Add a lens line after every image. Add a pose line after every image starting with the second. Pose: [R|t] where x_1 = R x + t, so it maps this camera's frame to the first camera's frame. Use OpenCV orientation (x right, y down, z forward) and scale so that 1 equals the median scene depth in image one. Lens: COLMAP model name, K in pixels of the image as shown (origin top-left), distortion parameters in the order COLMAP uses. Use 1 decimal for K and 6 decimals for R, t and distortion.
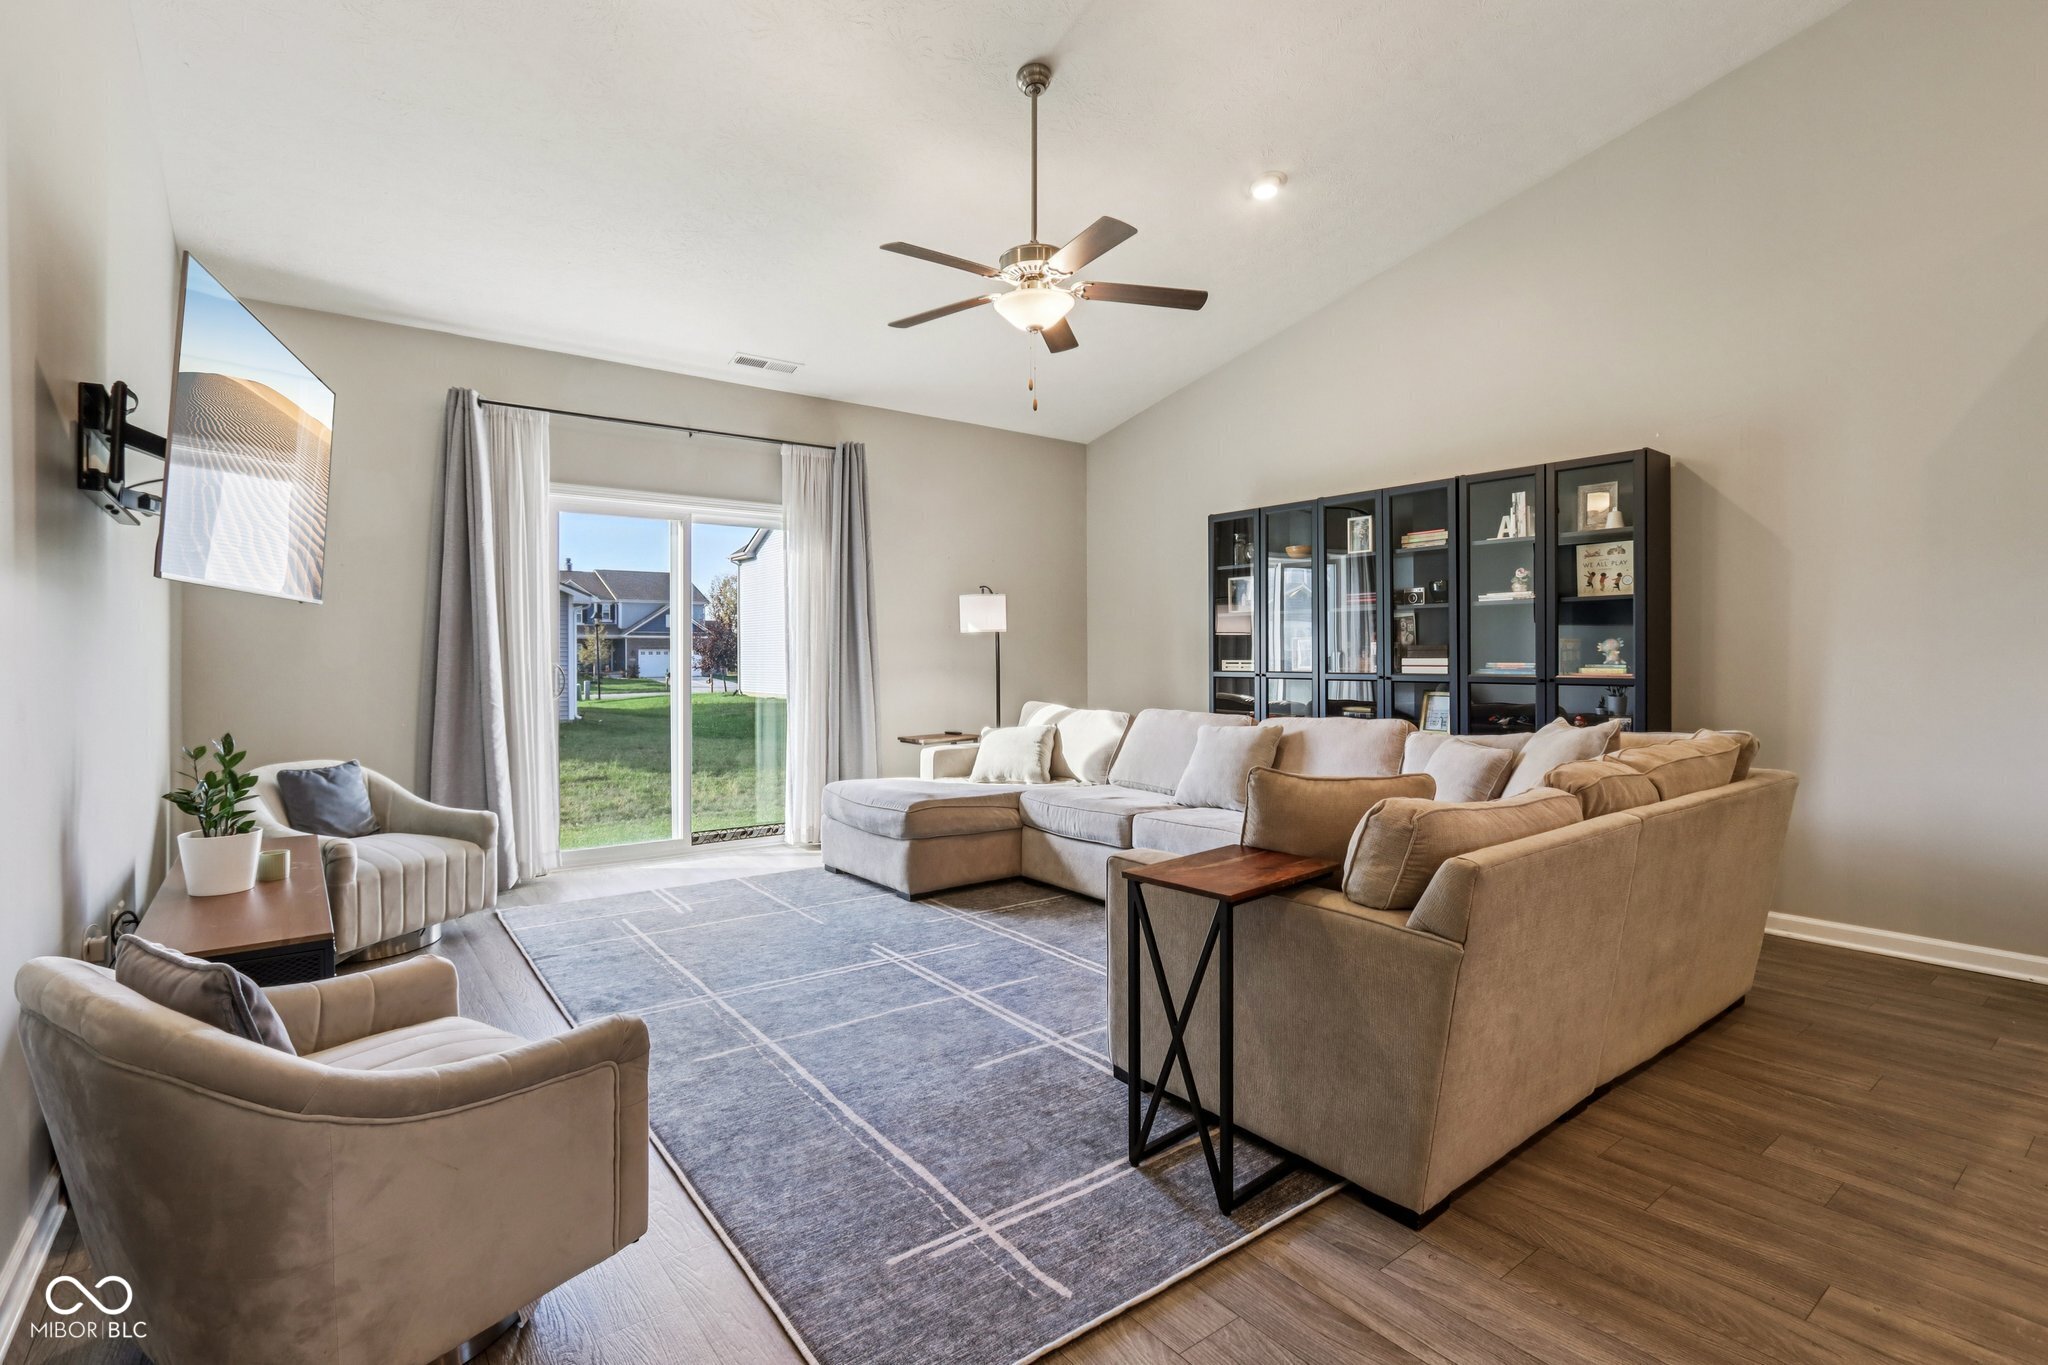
lens RADIAL K [[965.1, 0, 1009.9], [0, 965.1, 665.3], [0, 0, 1]] dist [-0.016609, -0.000630]
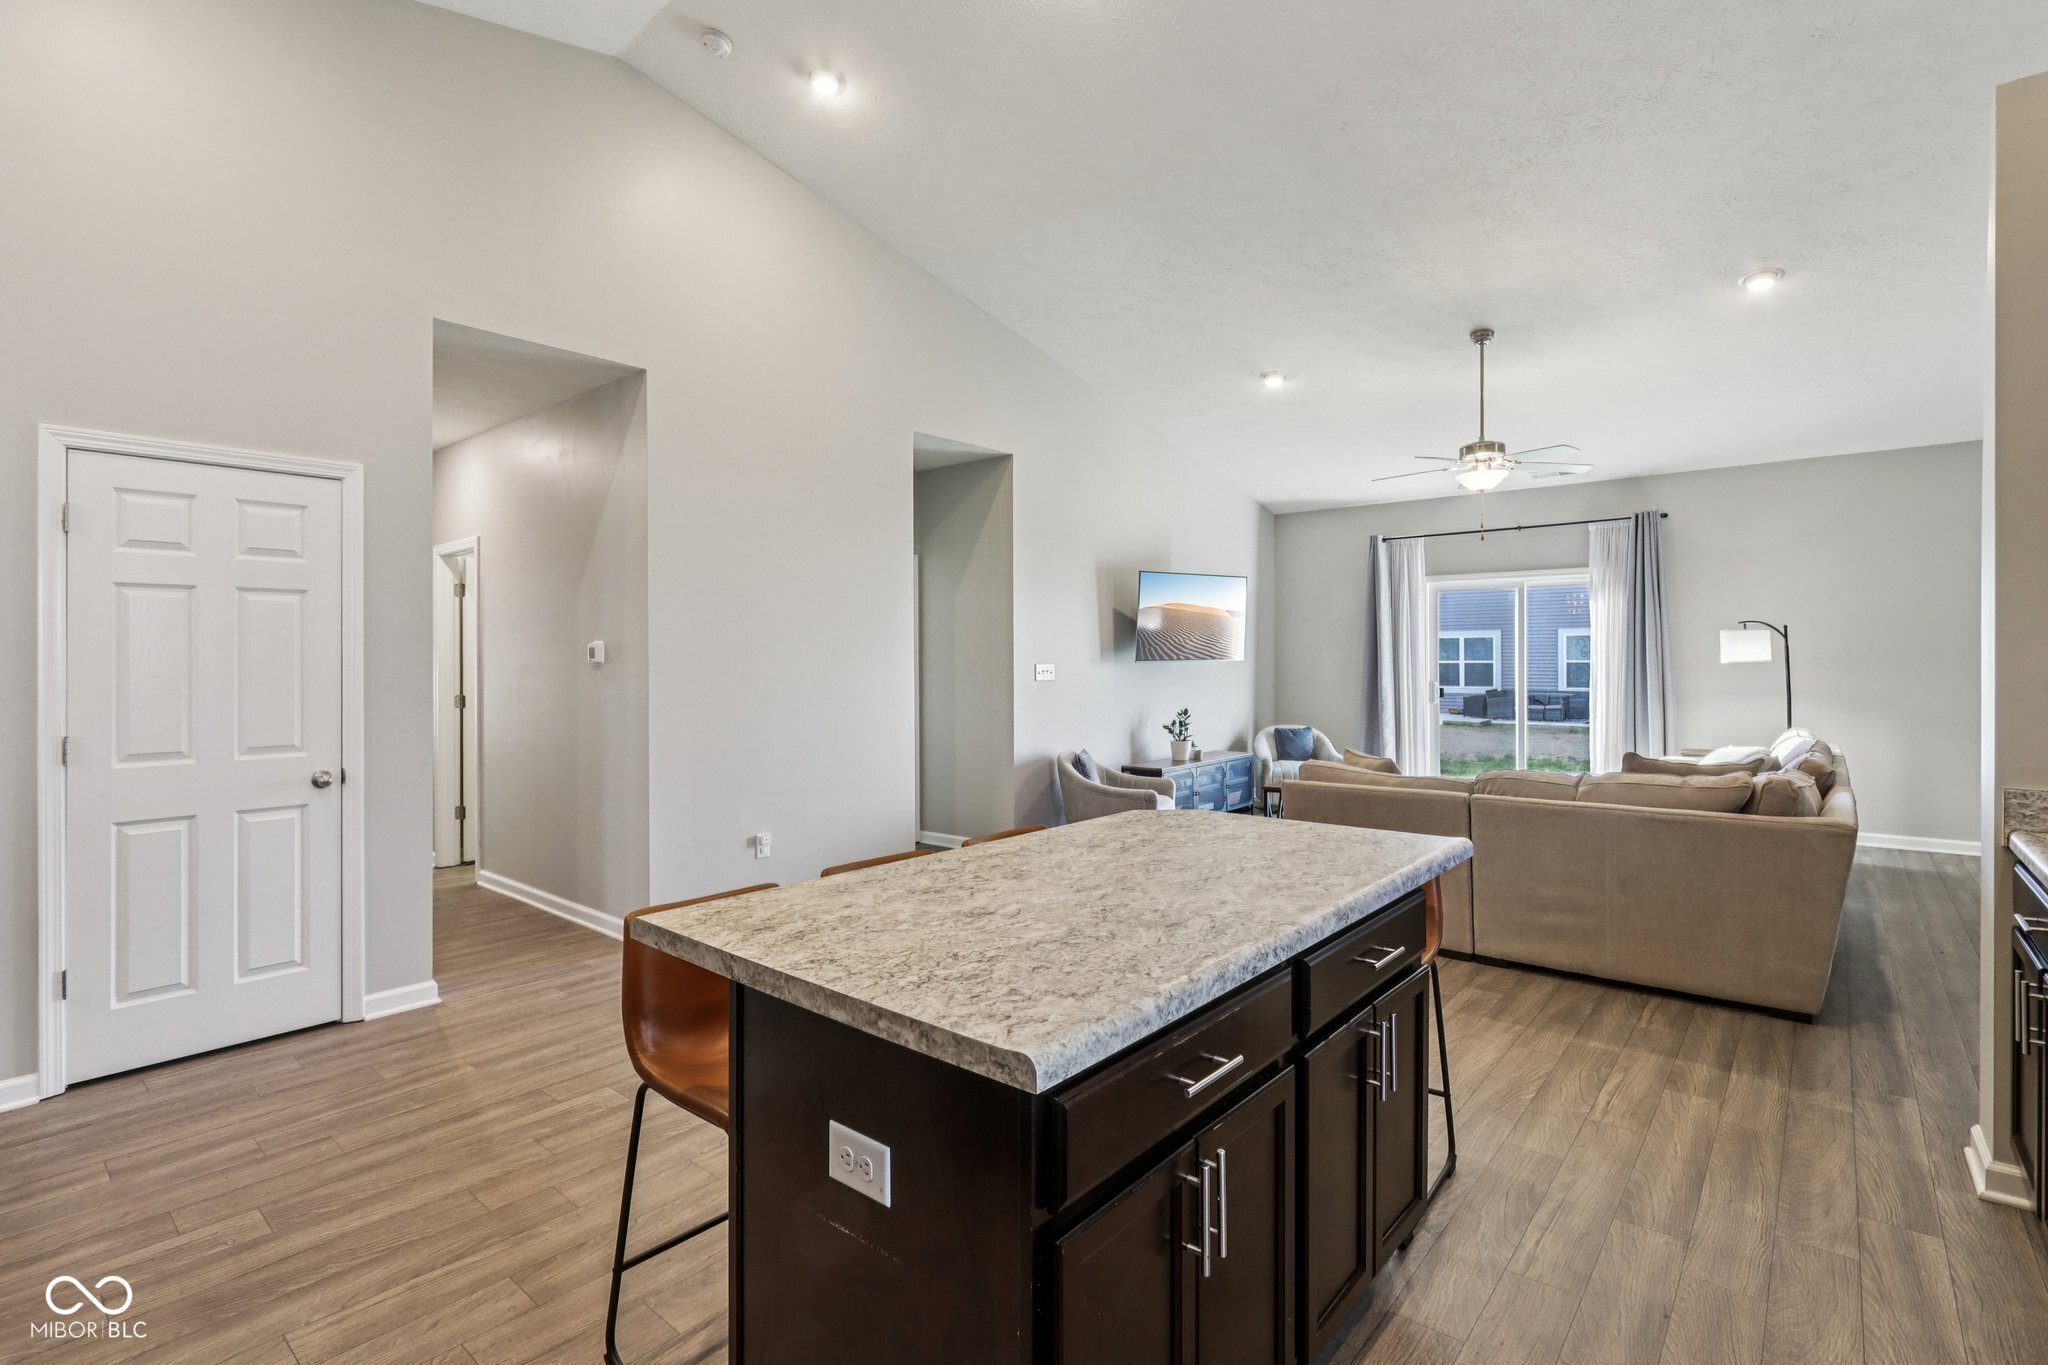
lens RADIAL K [[965.1, 0, 1009.9], [0, 965.1, 665.3], [0, 0, 1]] dist [-0.016609, -0.000630]
pose [[0.219492, 0.009369, -0.975569, 1.258110], [-0.003394, 0.999955, 0.008839, -0.054679], [0.975608, 0.001371, 0.219514, -0.122958]]
